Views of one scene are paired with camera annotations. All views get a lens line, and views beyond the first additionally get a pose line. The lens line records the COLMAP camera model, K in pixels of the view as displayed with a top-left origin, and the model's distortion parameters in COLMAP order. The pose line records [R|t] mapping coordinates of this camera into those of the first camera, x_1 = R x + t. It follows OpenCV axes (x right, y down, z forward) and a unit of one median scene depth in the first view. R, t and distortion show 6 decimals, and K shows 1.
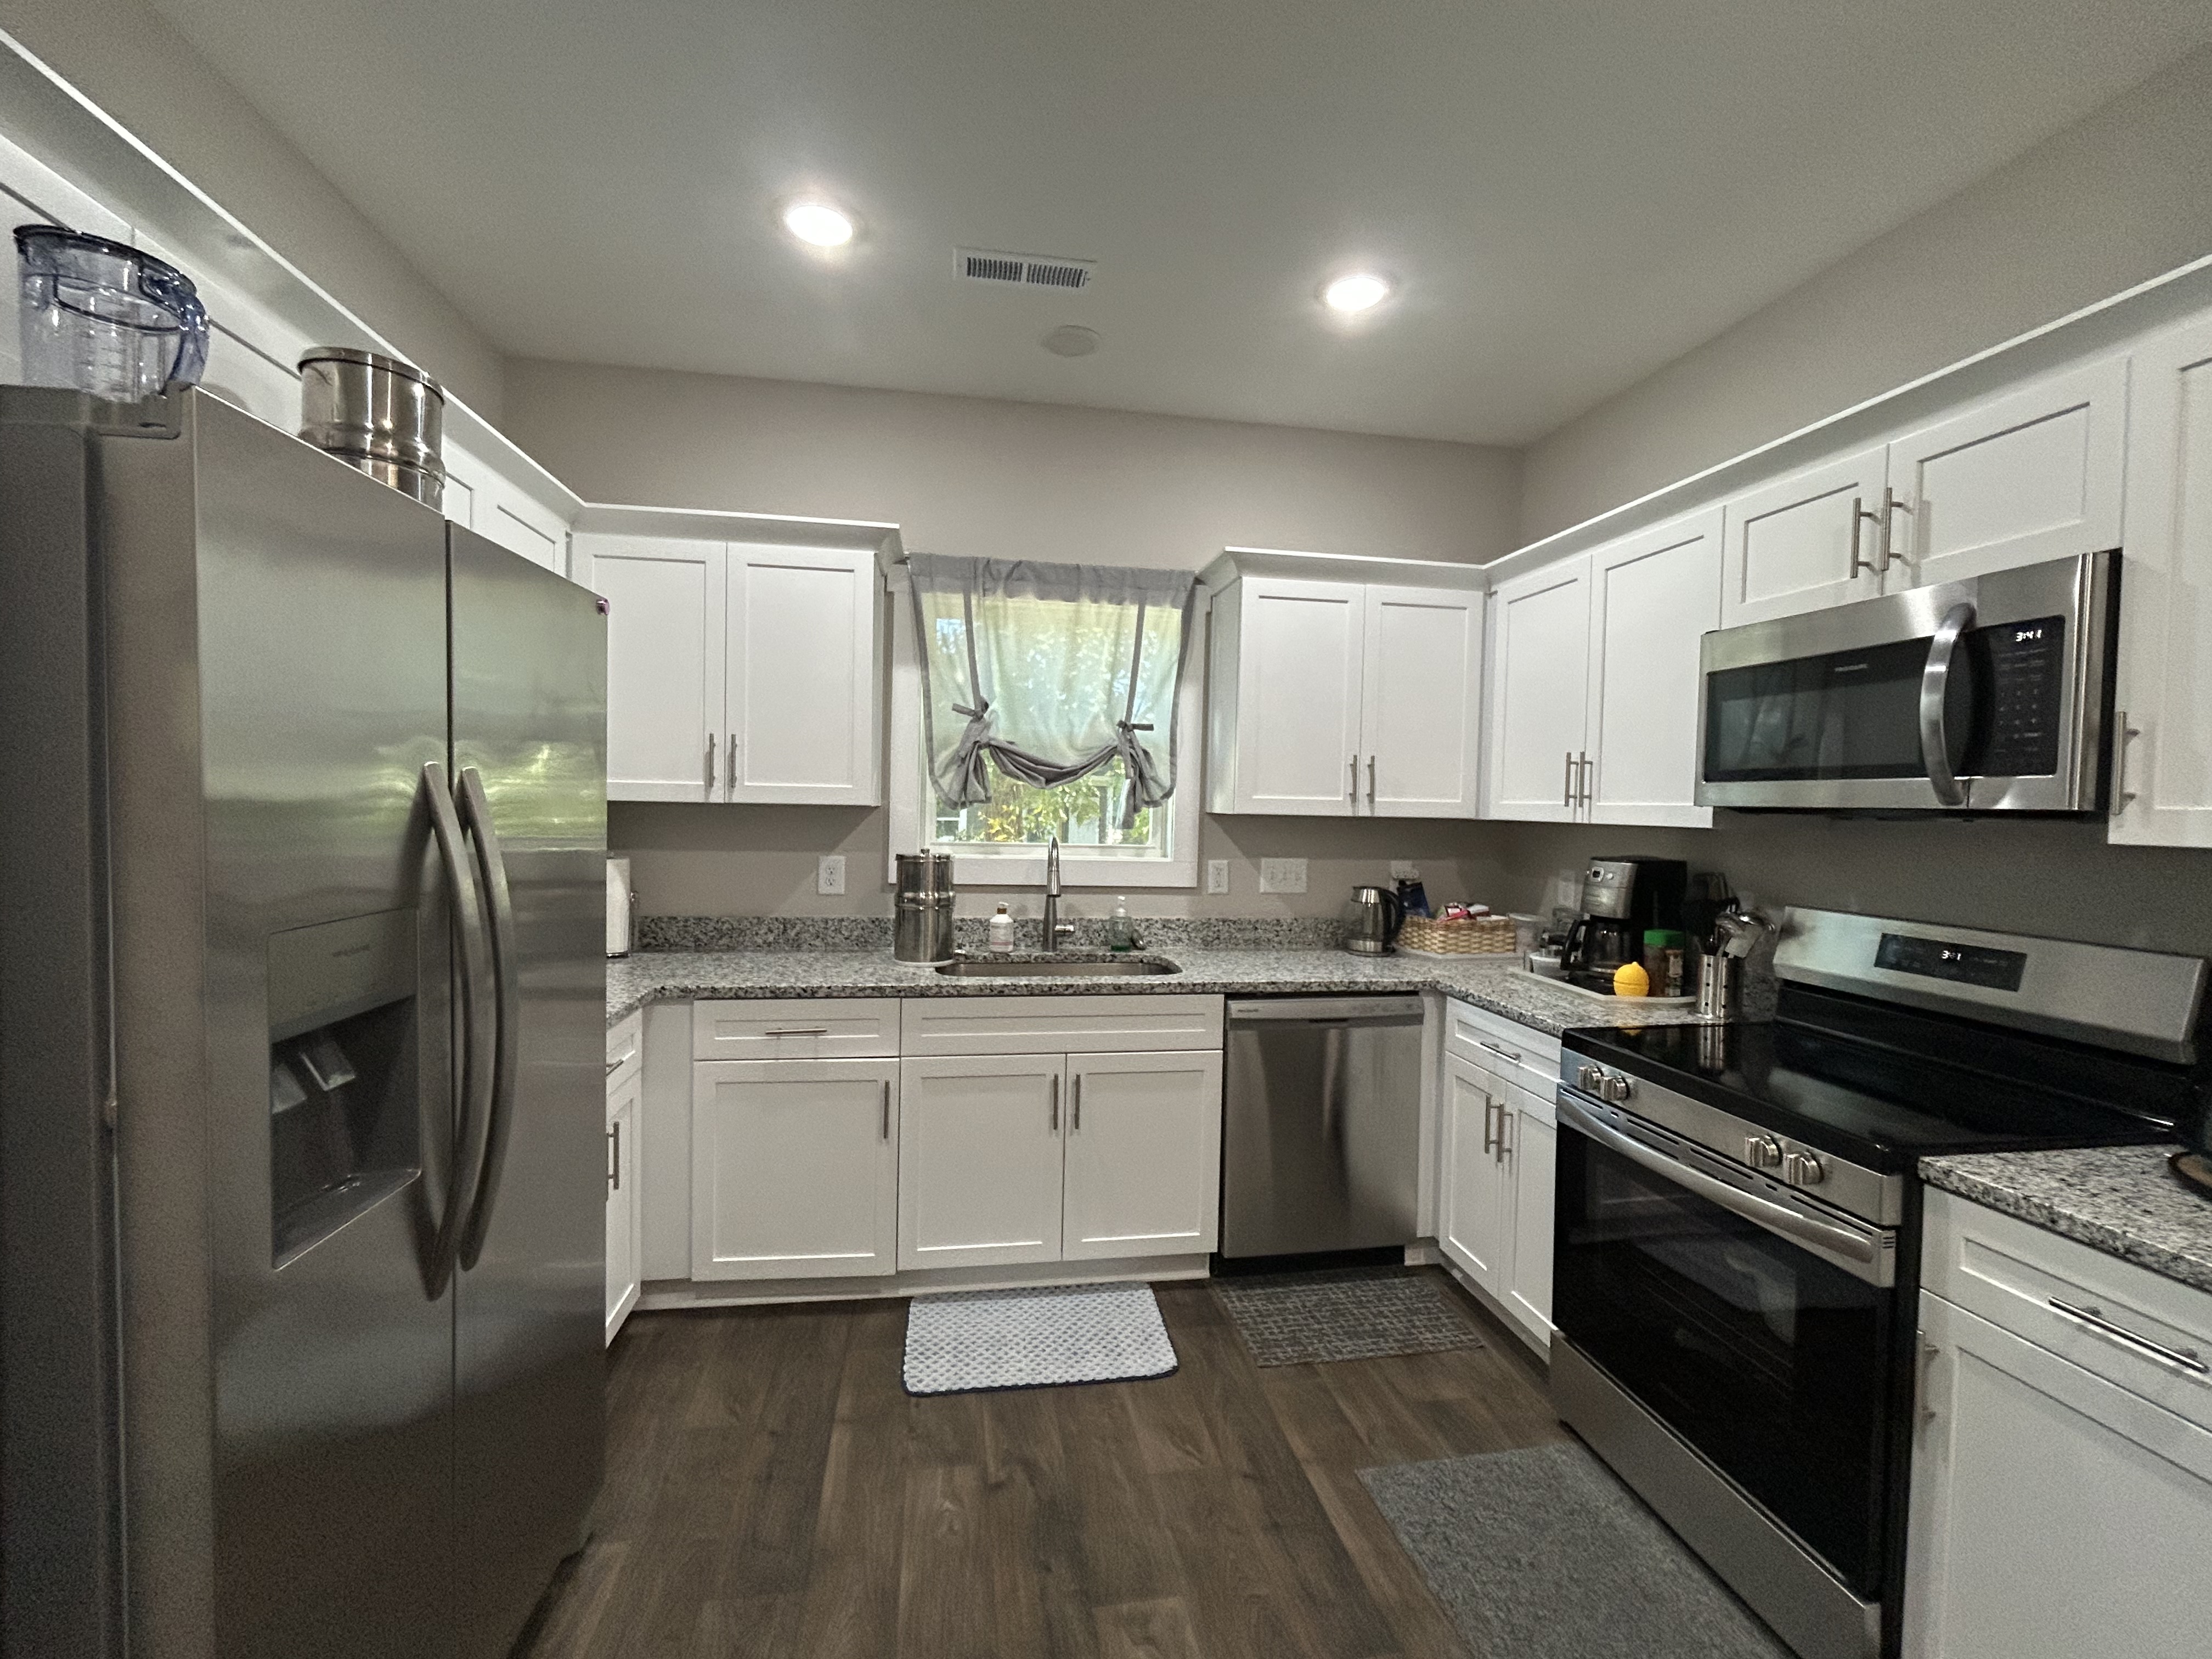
lens RADIAL K [[928.8, 0, 1096.2], [0, 928.8, 835.8], [0, 0, 1]] dist [0.000477, -0.000216]
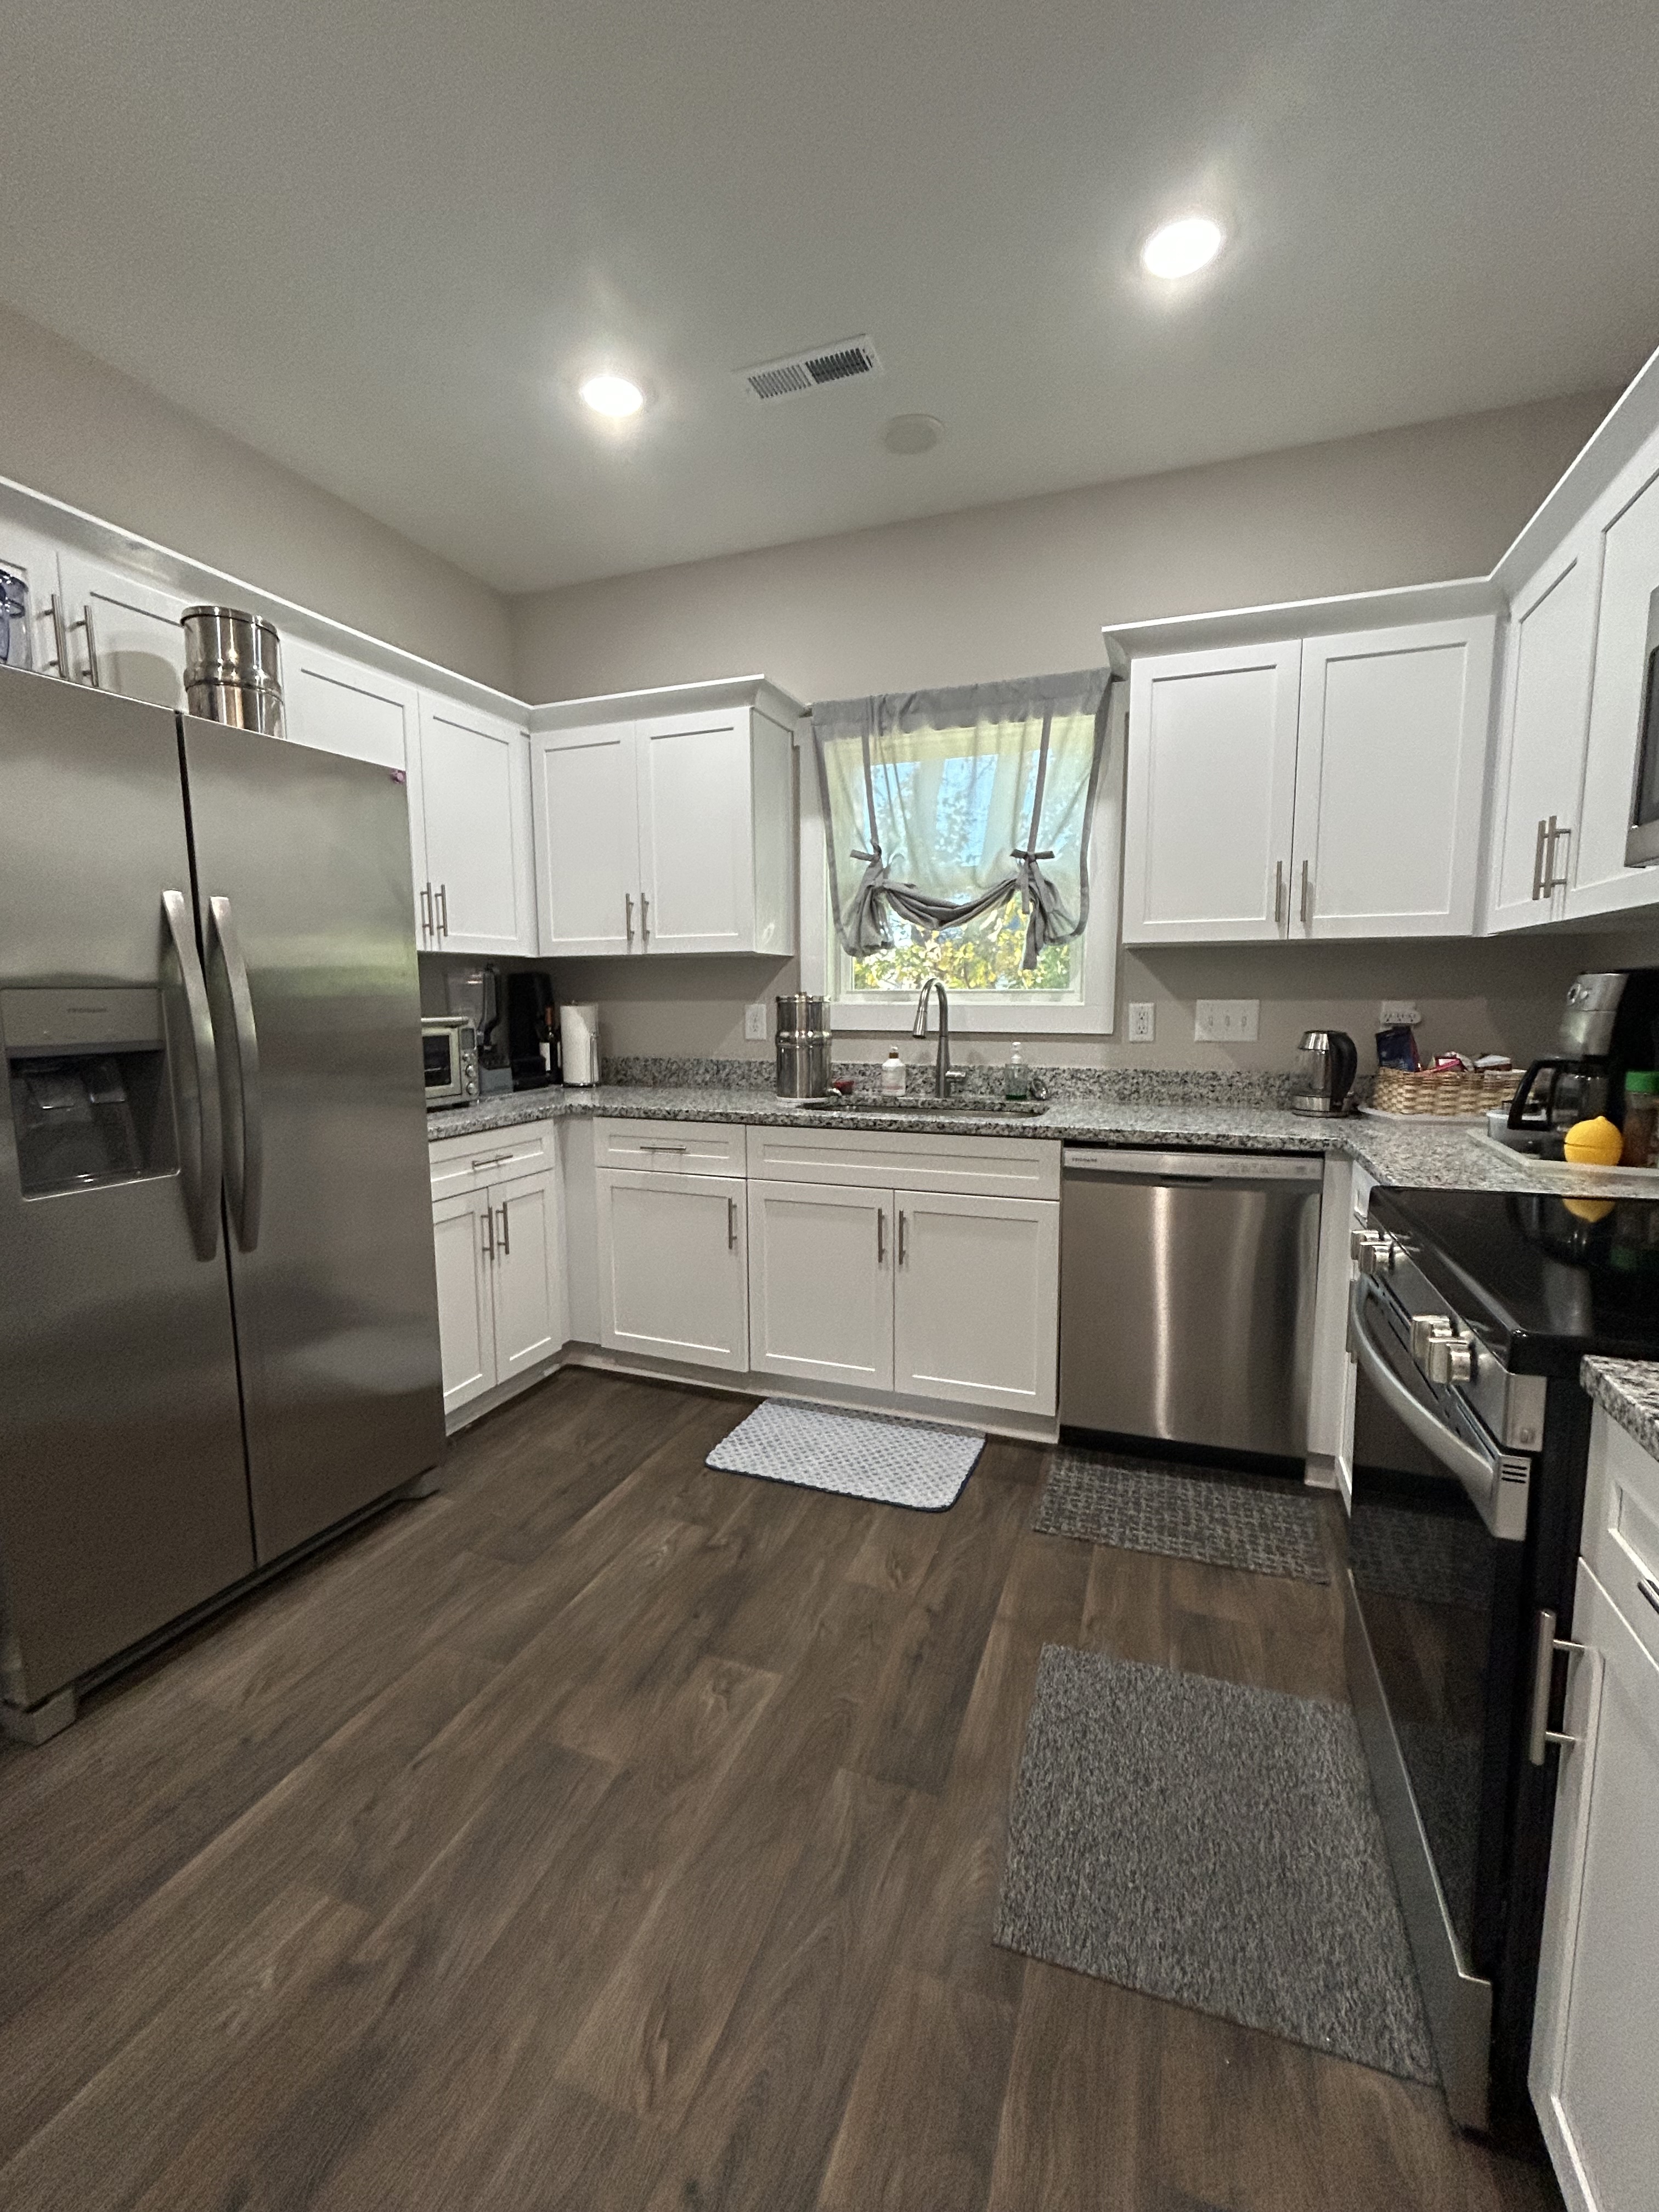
lens RADIAL K [[928.8, 0, 829.5], [0, 928.8, 1106.0], [0, 0, 1]] dist [0.000477, -0.000216]
pose [[0.867063, 0.033985, -0.497038, 0.365018], [0.006196, 0.996858, 0.078967, 0.059968], [0.498160, -0.071549, 0.864128, 0.102059]]
